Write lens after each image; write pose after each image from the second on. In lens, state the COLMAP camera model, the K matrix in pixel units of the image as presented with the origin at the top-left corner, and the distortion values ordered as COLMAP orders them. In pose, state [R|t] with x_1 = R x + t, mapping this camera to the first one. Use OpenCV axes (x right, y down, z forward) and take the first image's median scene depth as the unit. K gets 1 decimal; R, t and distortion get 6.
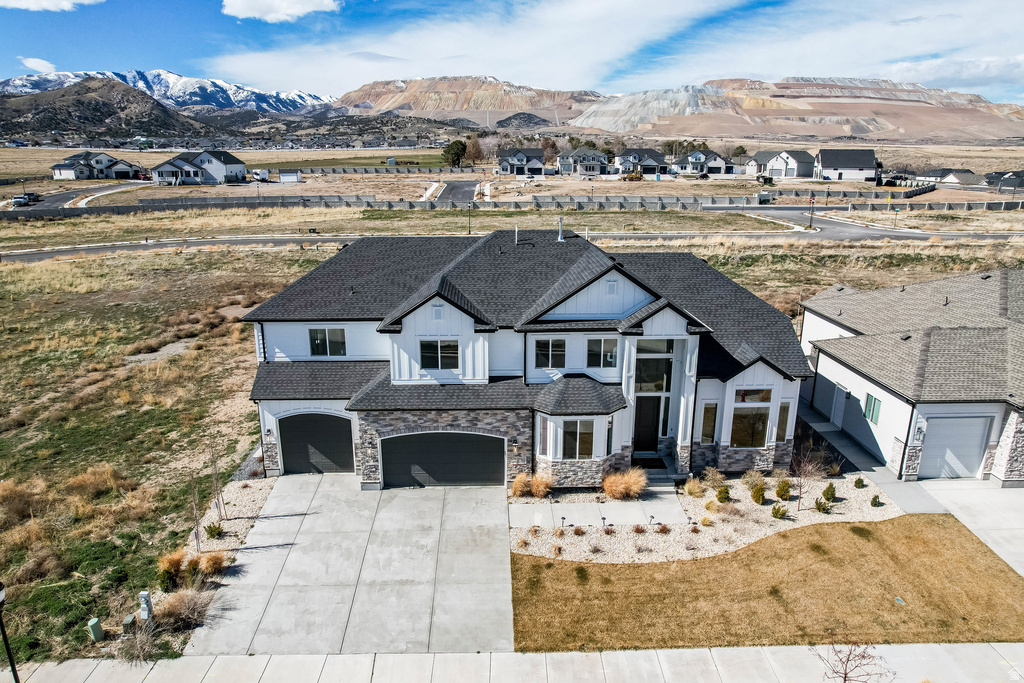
lens RADIAL K [[657.2, 0, 509.8], [0, 657.2, 345.8], [0, 0, 1]] dist [-0.079924, 0.069483]
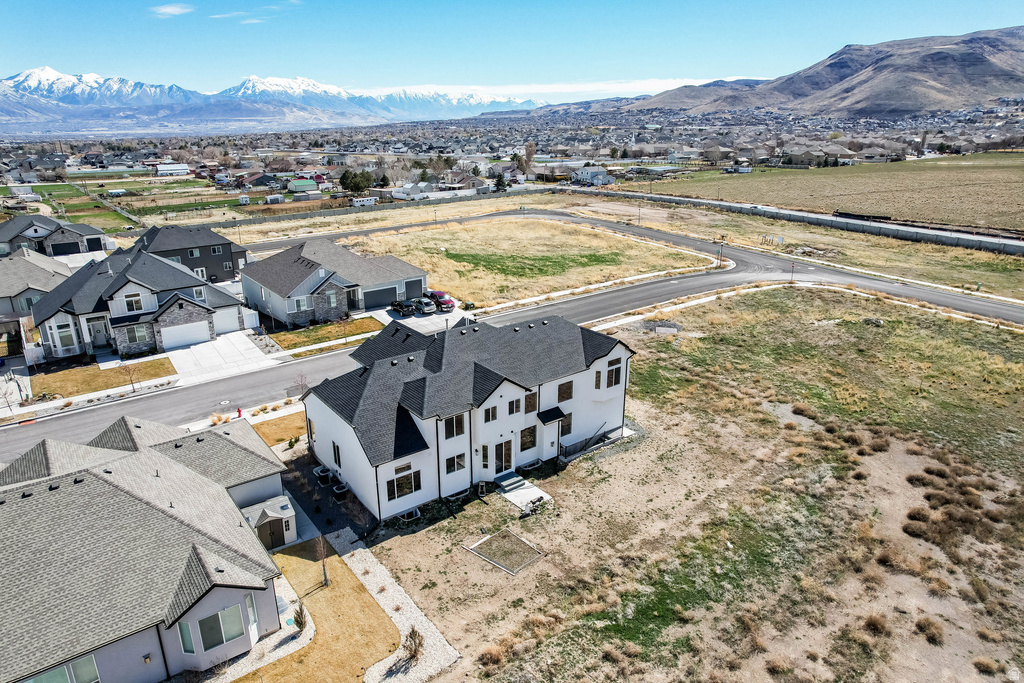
lens RADIAL K [[657.2, 0, 515.3], [0, 657.2, 338.4], [0, 0, 1]] dist [-0.079924, 0.069483]
pose [[-0.807158, 0.188759, -0.559344, 0.899443], [-0.165531, 0.837122, 0.521369, -1.083259], [0.566653, 0.513416, -0.644444, 2.278185]]
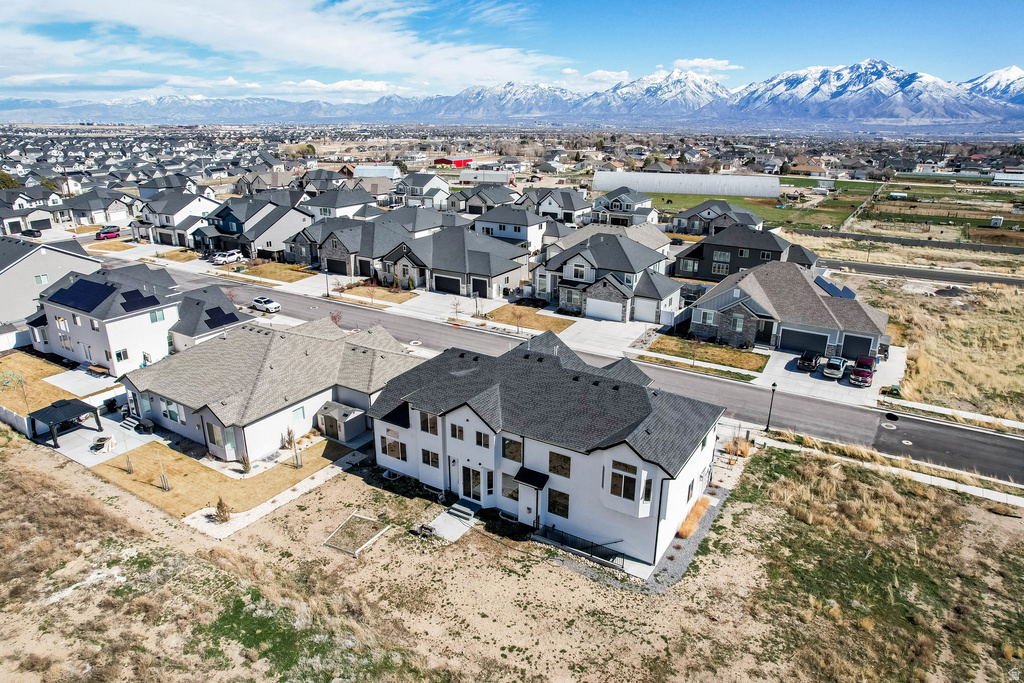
lens RADIAL K [[657.2, 0, 508.1], [0, 657.2, 339.6], [0, 0, 1]] dist [-0.079924, 0.069483]
pose [[-0.831588, -0.185425, 0.523525, -0.744405], [0.149107, 0.833479, 0.532053, -1.092260], [-0.535003, 0.520510, -0.665463, 2.181314]]
